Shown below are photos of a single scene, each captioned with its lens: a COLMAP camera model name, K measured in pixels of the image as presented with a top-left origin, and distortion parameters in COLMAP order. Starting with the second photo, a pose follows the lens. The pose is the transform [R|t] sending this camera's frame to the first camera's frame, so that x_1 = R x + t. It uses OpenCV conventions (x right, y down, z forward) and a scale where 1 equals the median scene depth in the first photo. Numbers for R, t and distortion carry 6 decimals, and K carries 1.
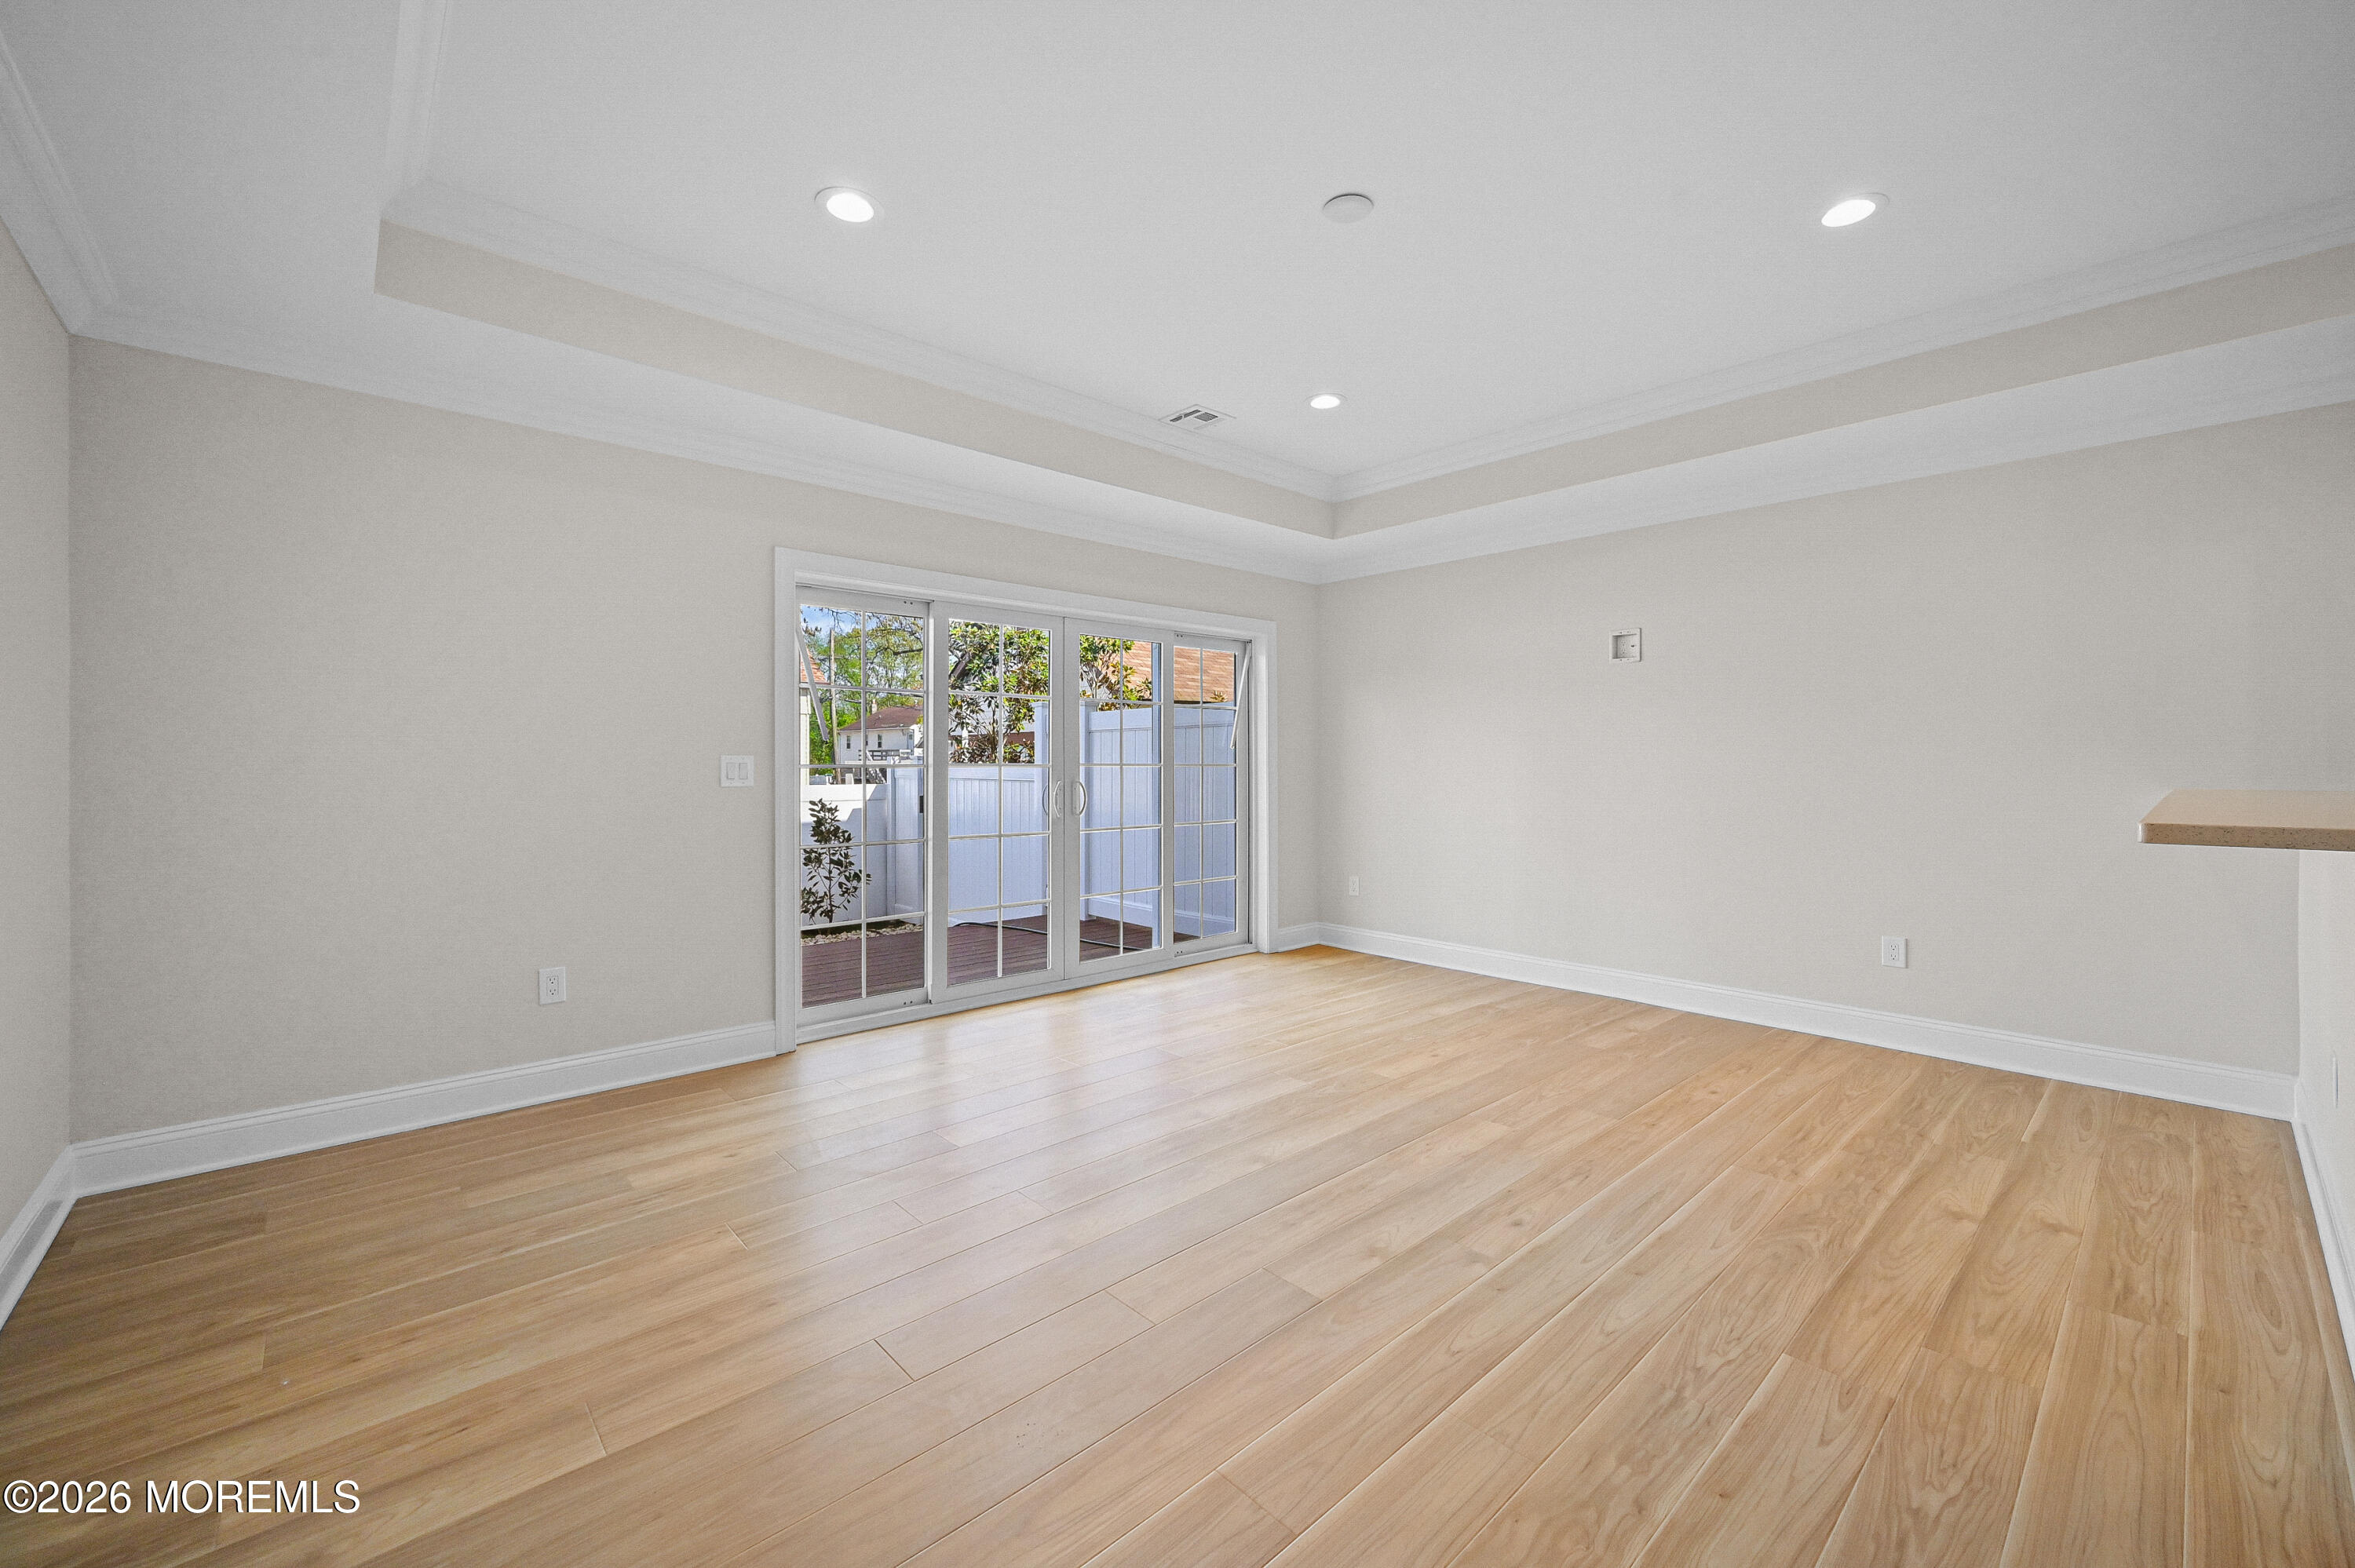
lens RADIAL K [[943.2, 0, 1186.7], [0, 943.2, 780.5], [0, 0, 1]] dist [-0.001504, 0.000639]
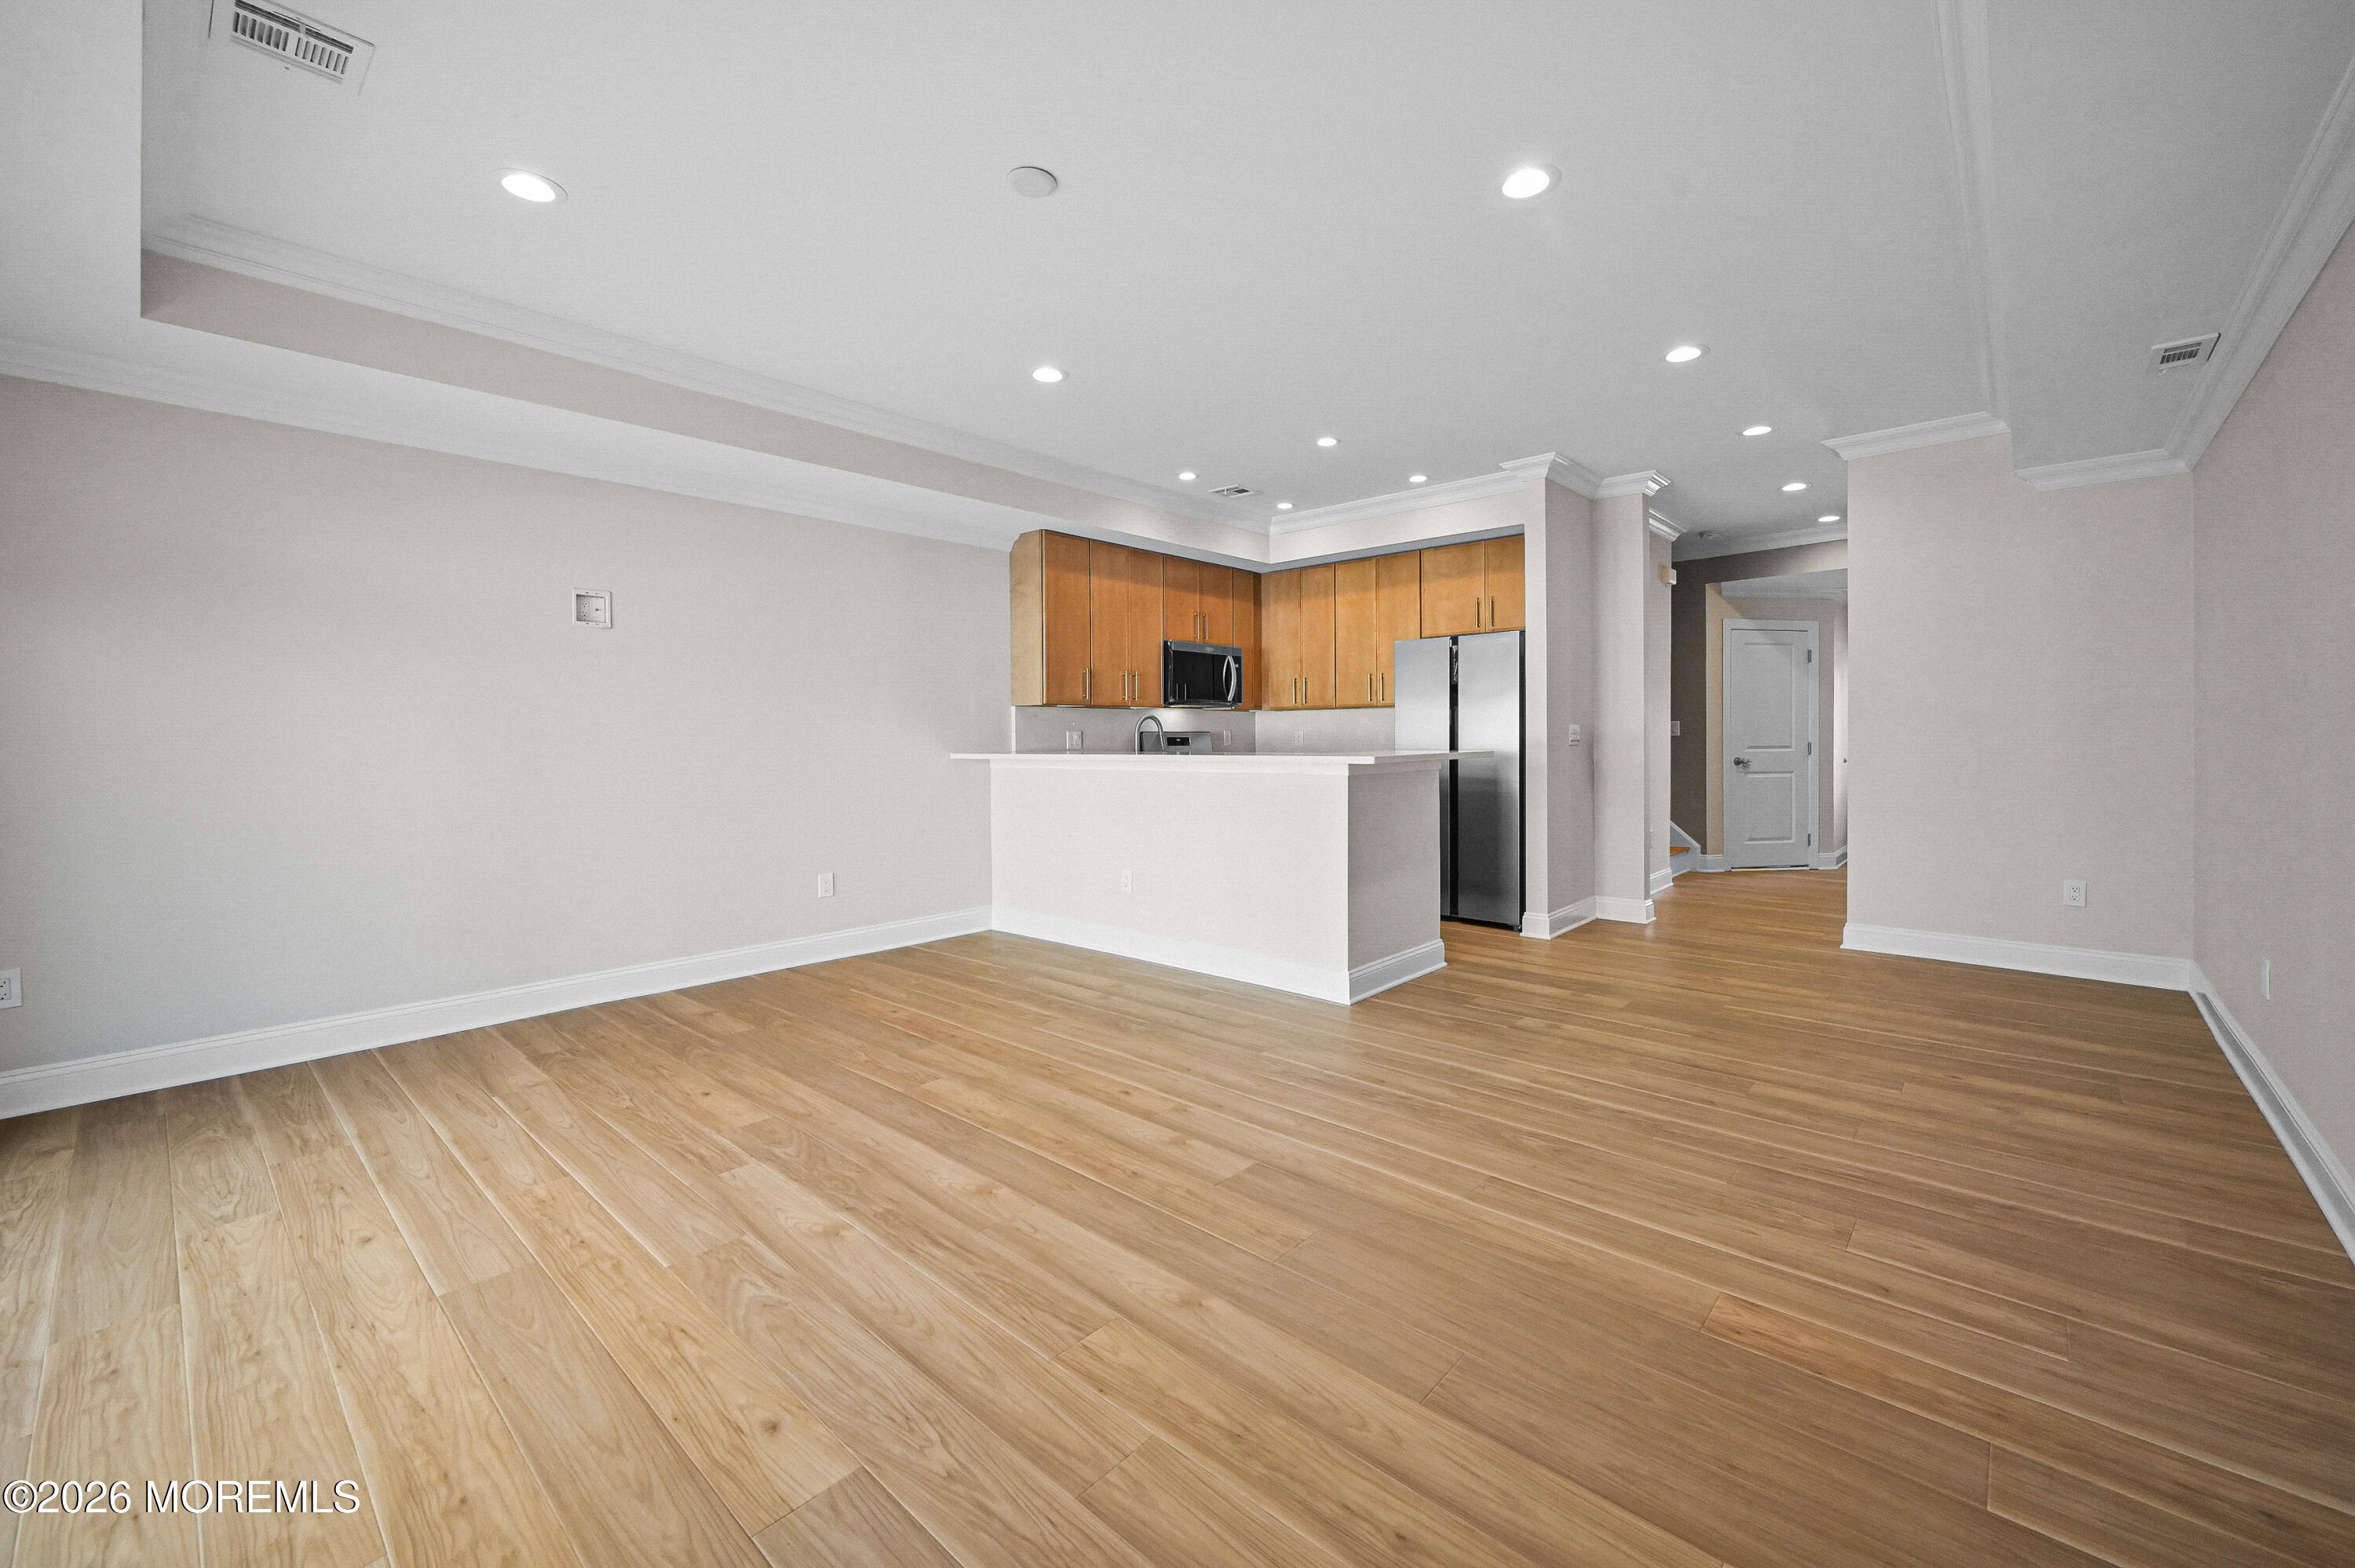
lens RADIAL K [[943.2, 0, 1178.5], [0, 943.2, 764.8], [0, 0, 1]] dist [-0.001504, 0.000639]
pose [[-0.101533, -0.030911, 0.994352, -0.760624], [0.024662, 0.999132, 0.033577, -0.017789], [-0.994526, 0.027932, -0.100683, 0.854714]]
